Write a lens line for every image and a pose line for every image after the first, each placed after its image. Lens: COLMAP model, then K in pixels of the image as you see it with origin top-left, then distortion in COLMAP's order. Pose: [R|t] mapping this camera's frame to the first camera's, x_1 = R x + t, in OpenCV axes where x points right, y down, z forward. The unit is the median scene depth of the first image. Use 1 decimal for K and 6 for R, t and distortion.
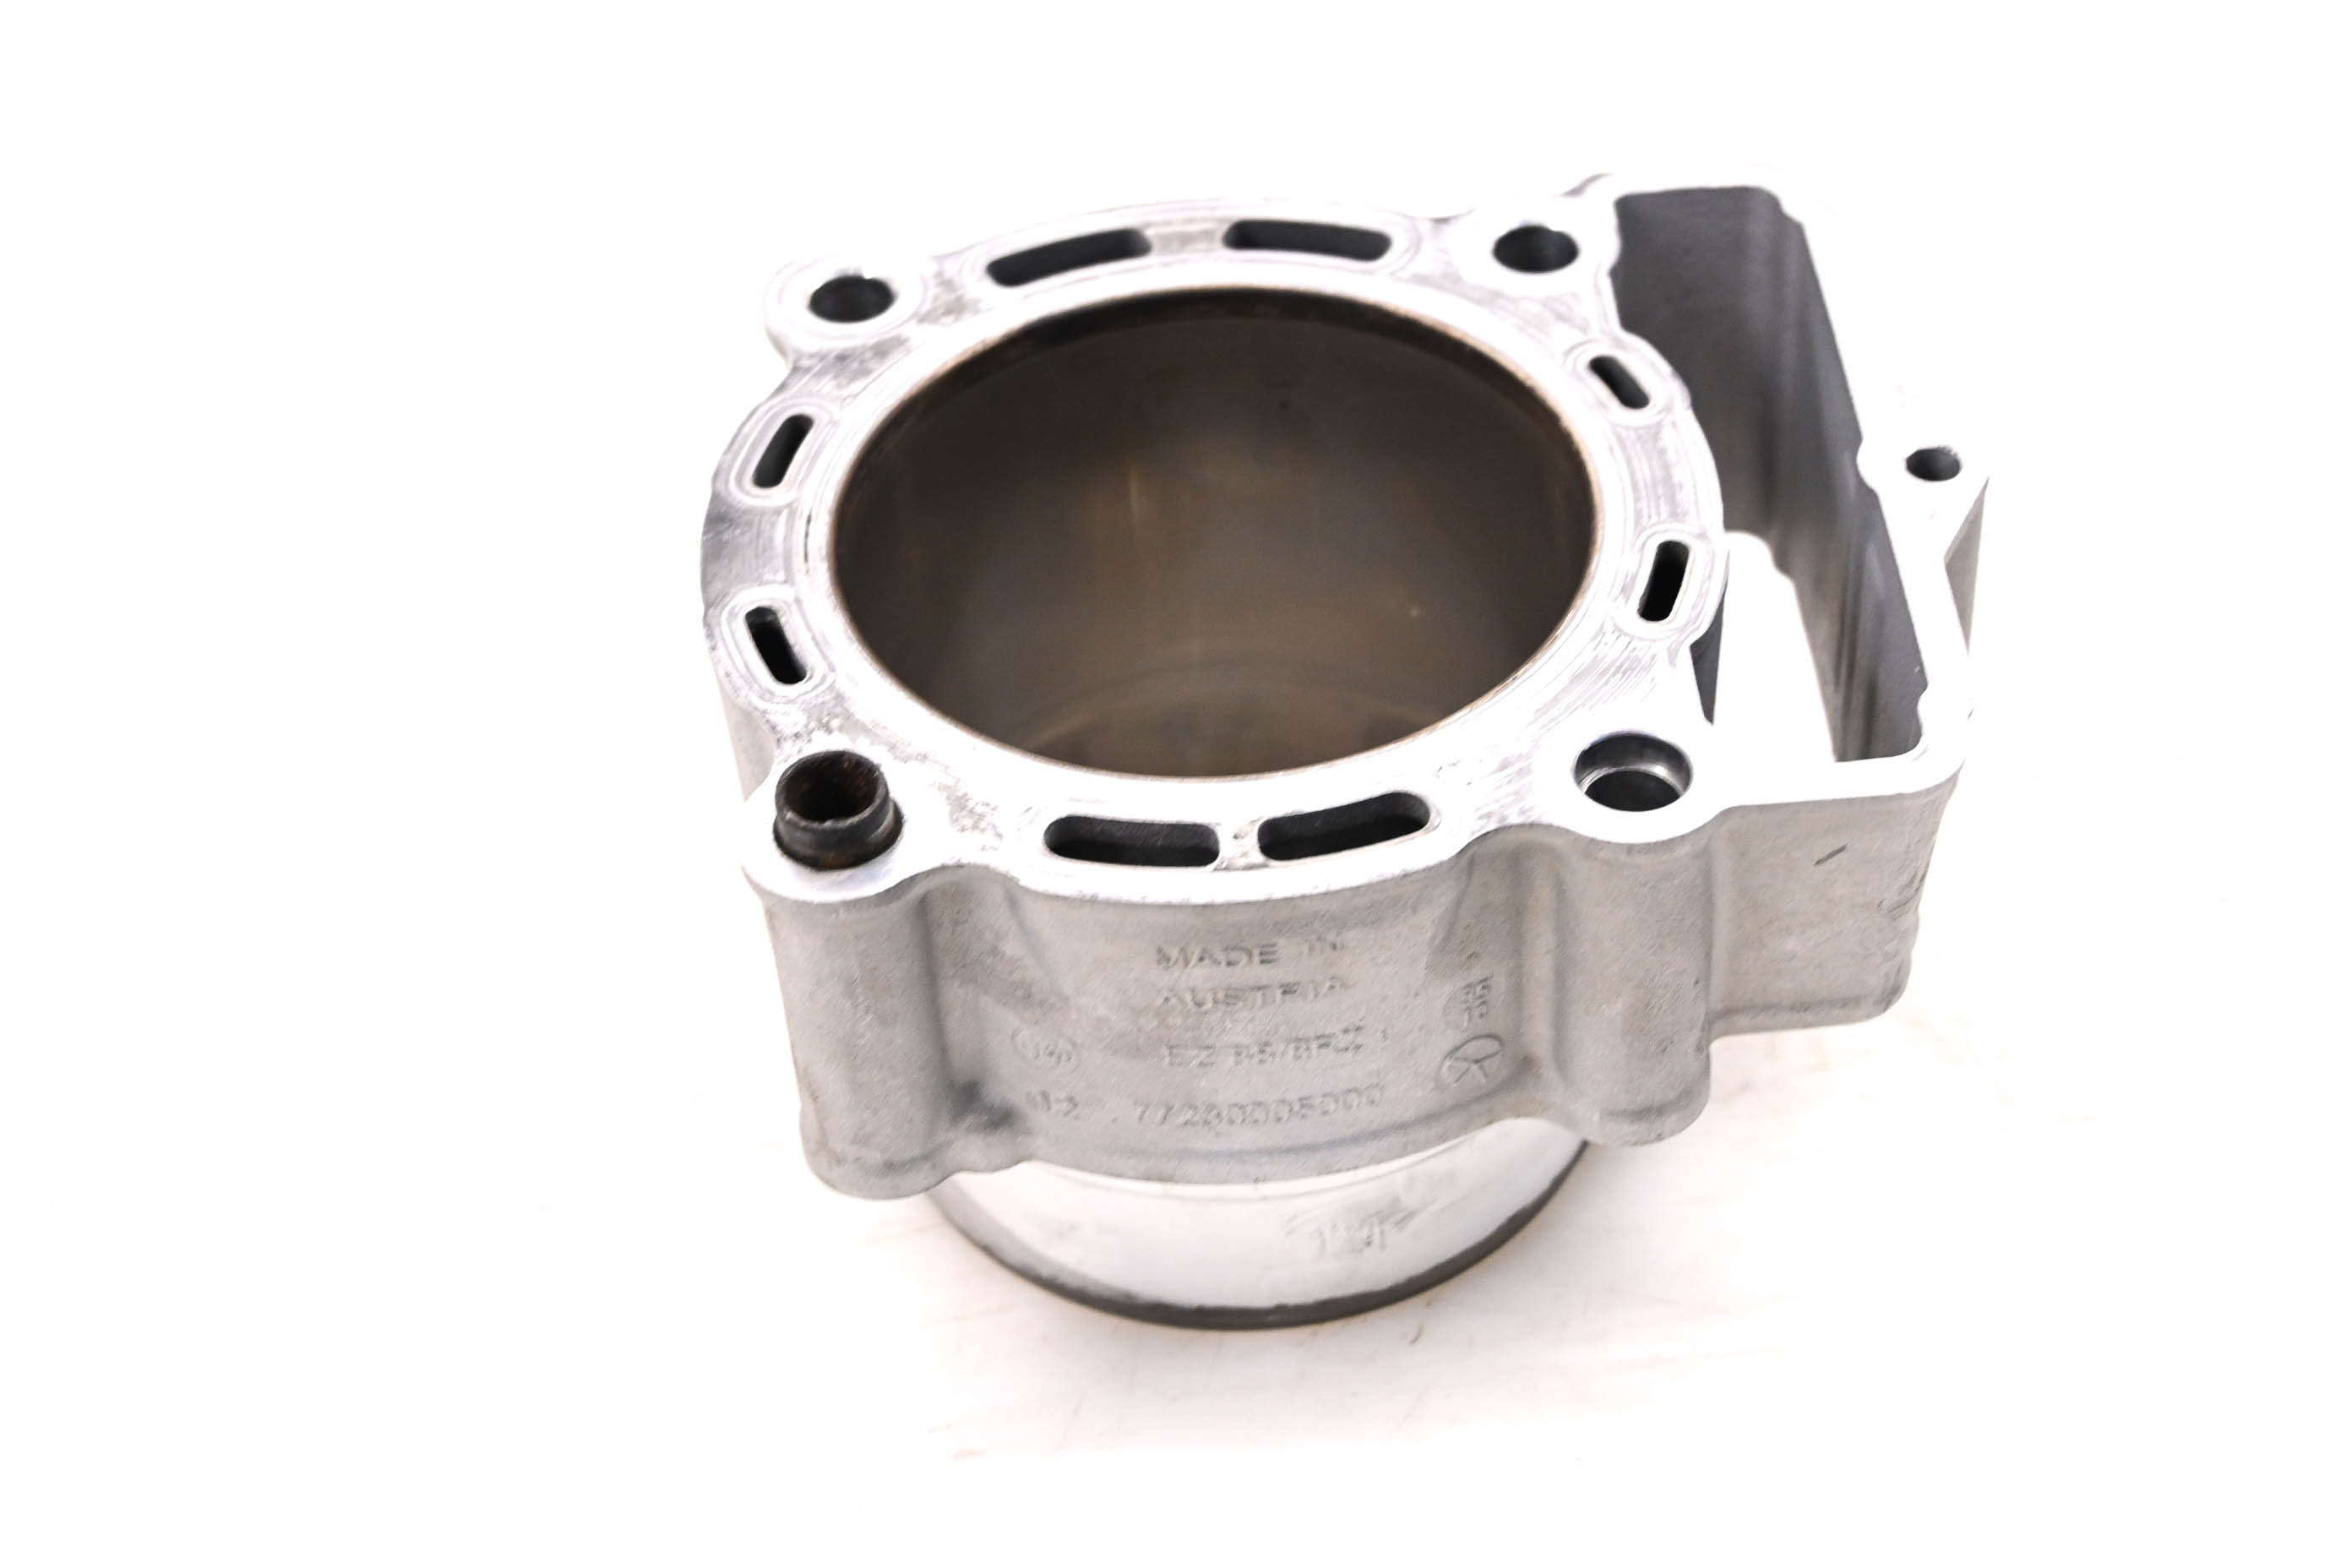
lens RADIAL K [[4031.2, 0, 1186.0], [0, 4031.2, 788.5], [0, 0, 1]] dist [0.020369, 0.000000]
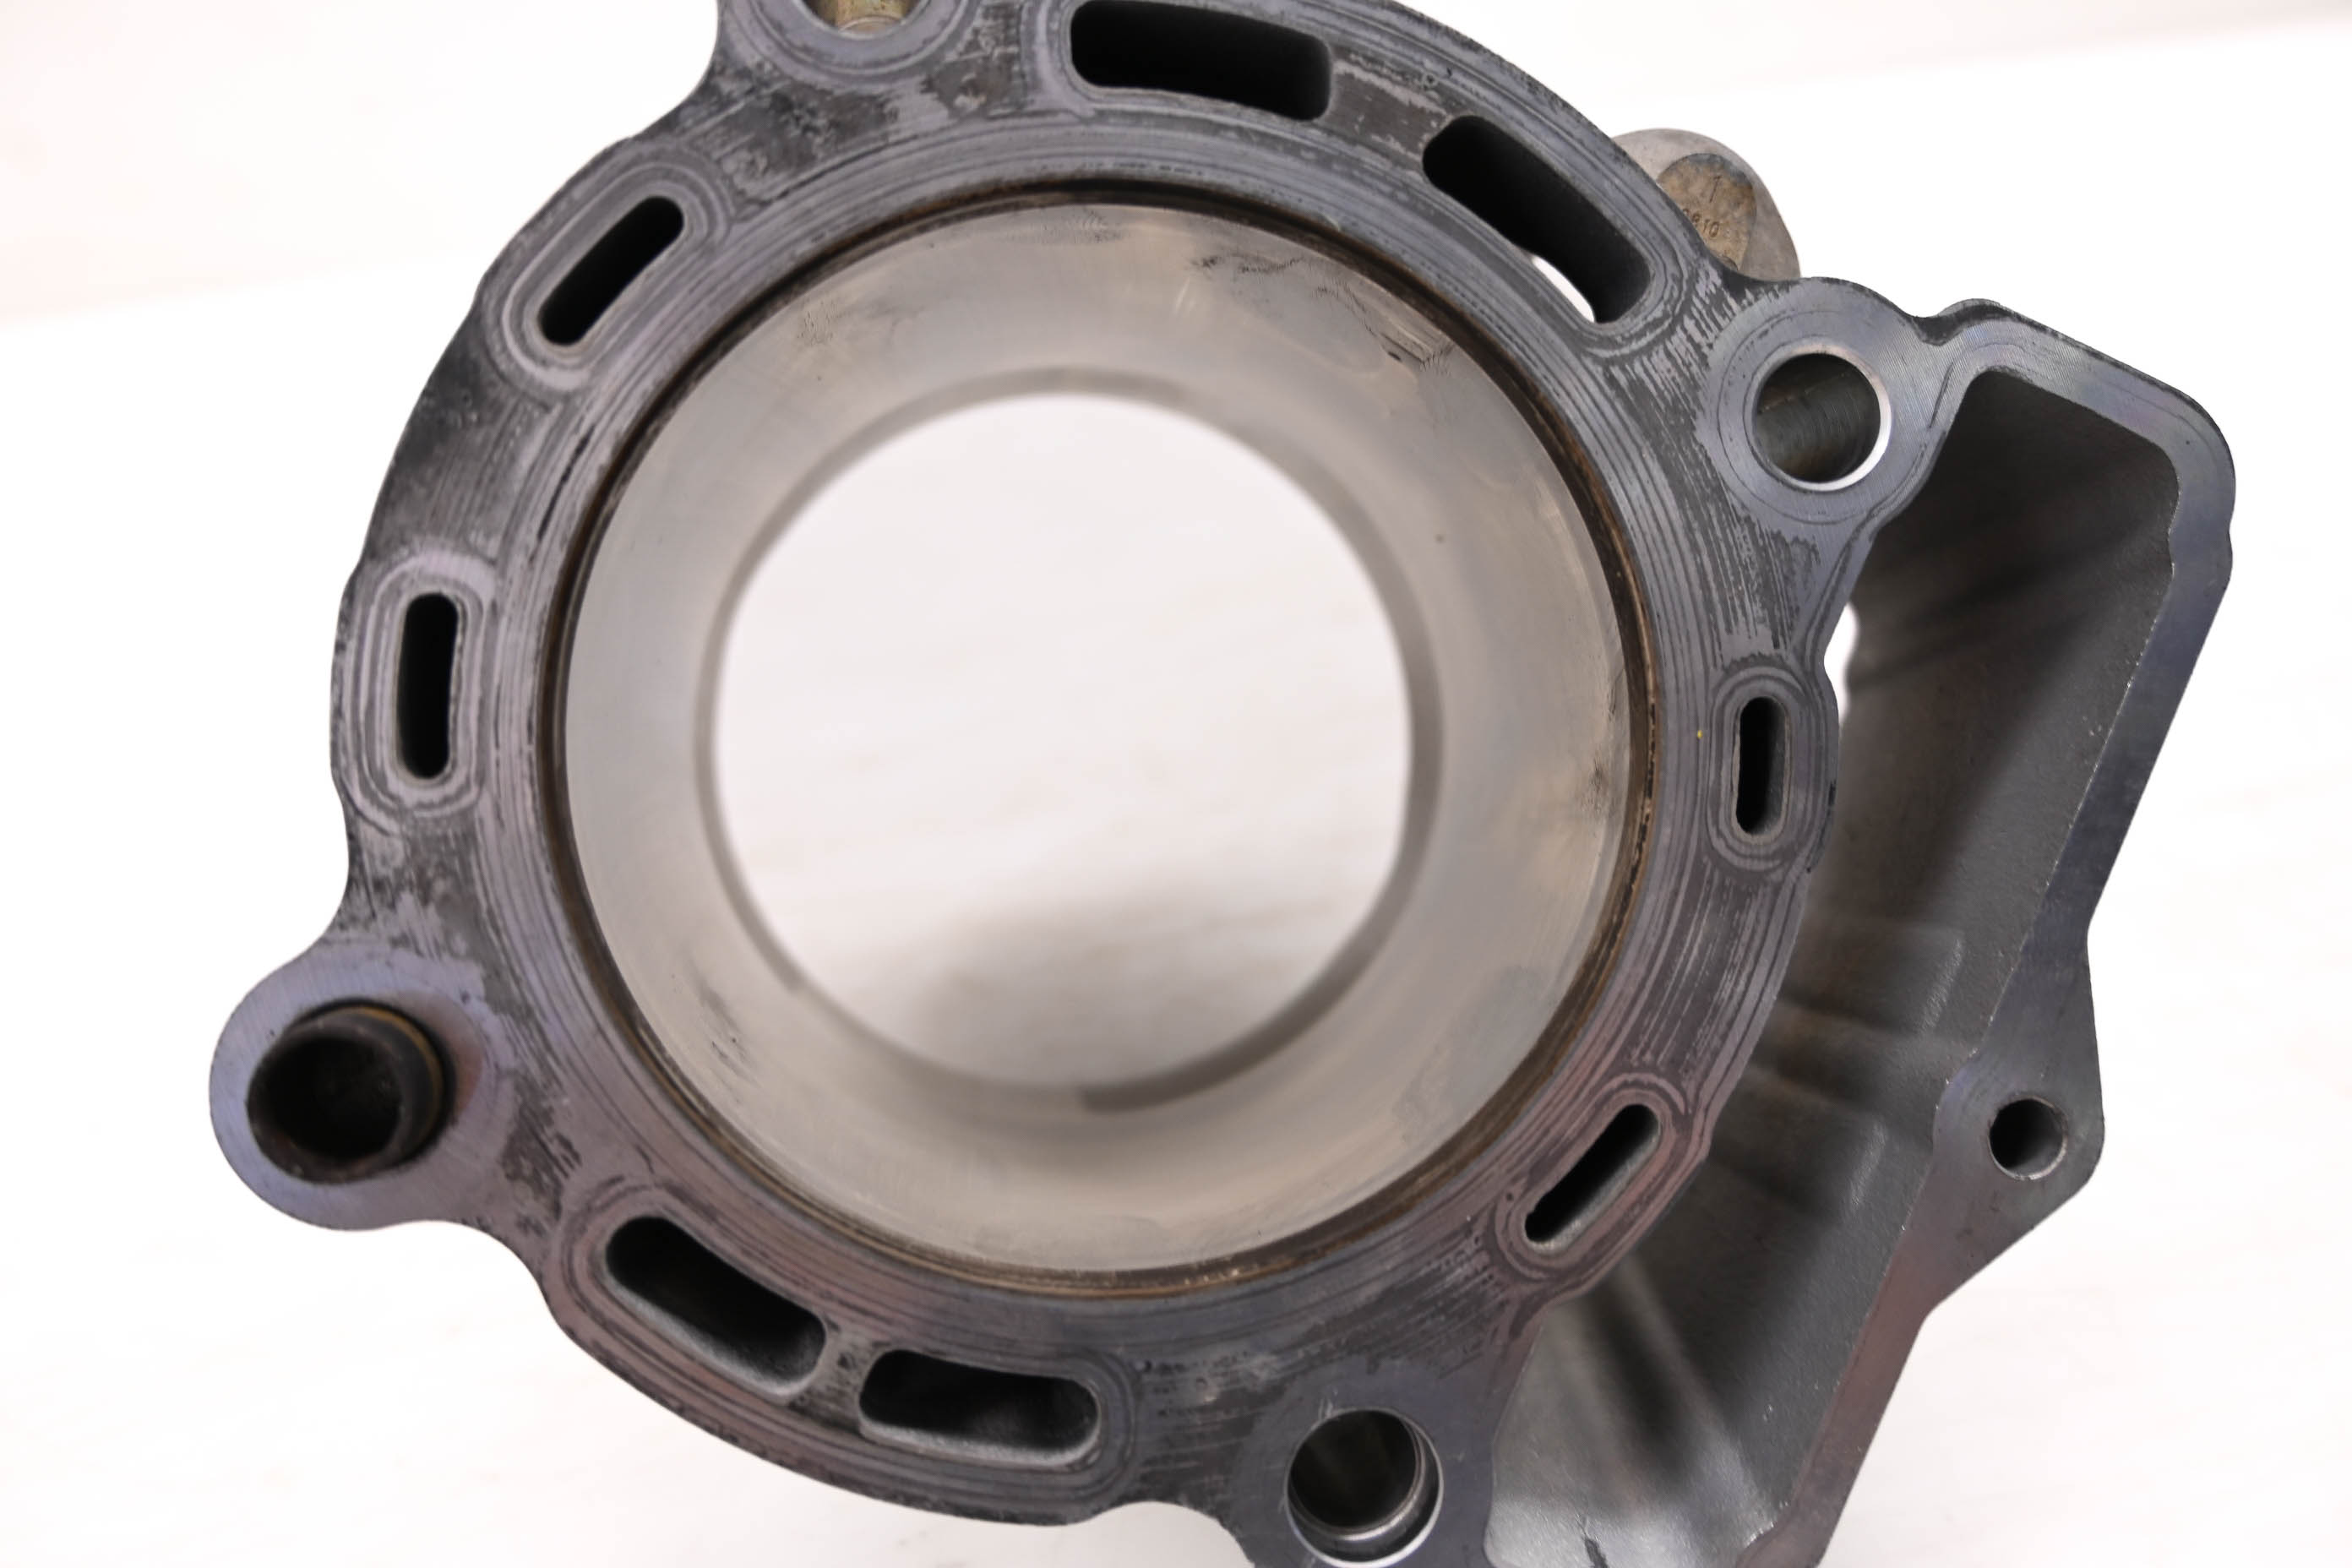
lens RADIAL K [[1893.9, 0, 1175.7], [0, 1893.9, 781.5], [0, 0, 1]] dist [0.006187, 0.001026]
pose [[0.886743, 0.438053, 0.147640, -0.028693], [-0.407428, 0.589737, 0.697290, -0.289091], [0.218381, -0.678469, 0.701420, 0.760185]]
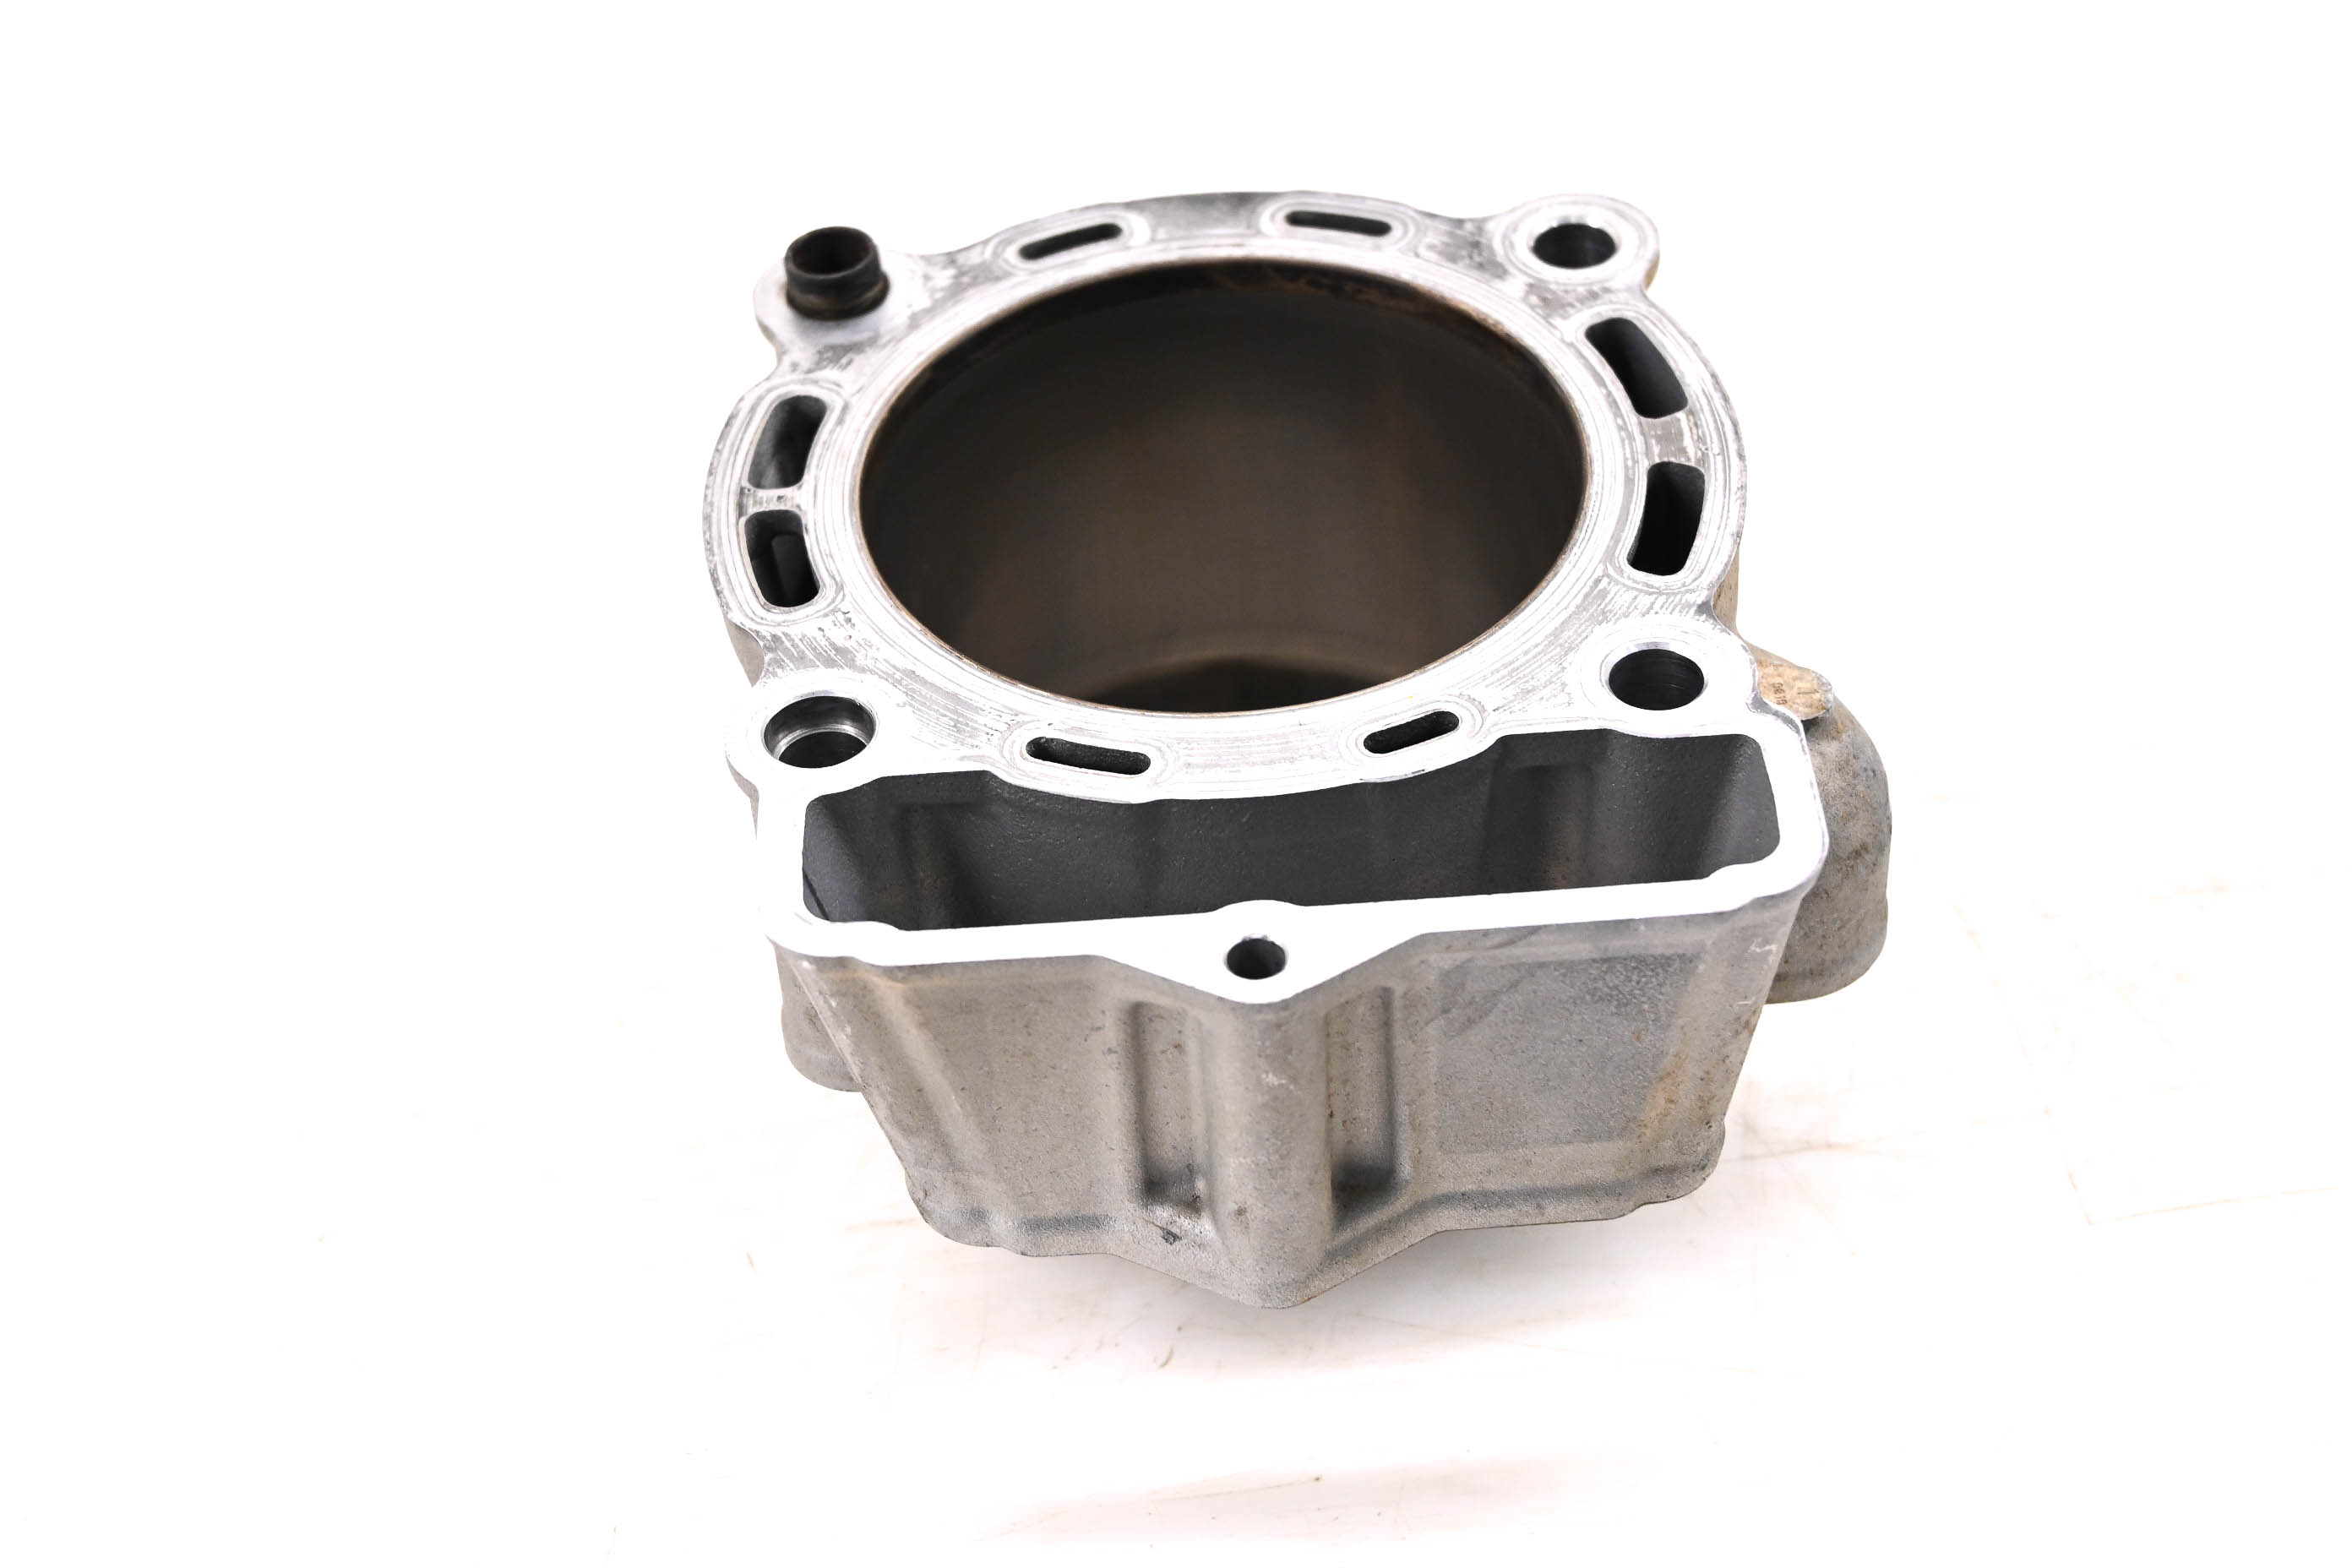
lens RADIAL K [[4031.2, 0, 1179.1], [0, 4031.2, 779.0], [0, 0, 1]] dist [0.020369, 0.000000]
pose [[-0.006052, 0.714988, -0.699110, 0.786375], [-0.648761, 0.529213, 0.546848, -0.583781], [0.760968, 0.456865, 0.460654, 0.537848]]
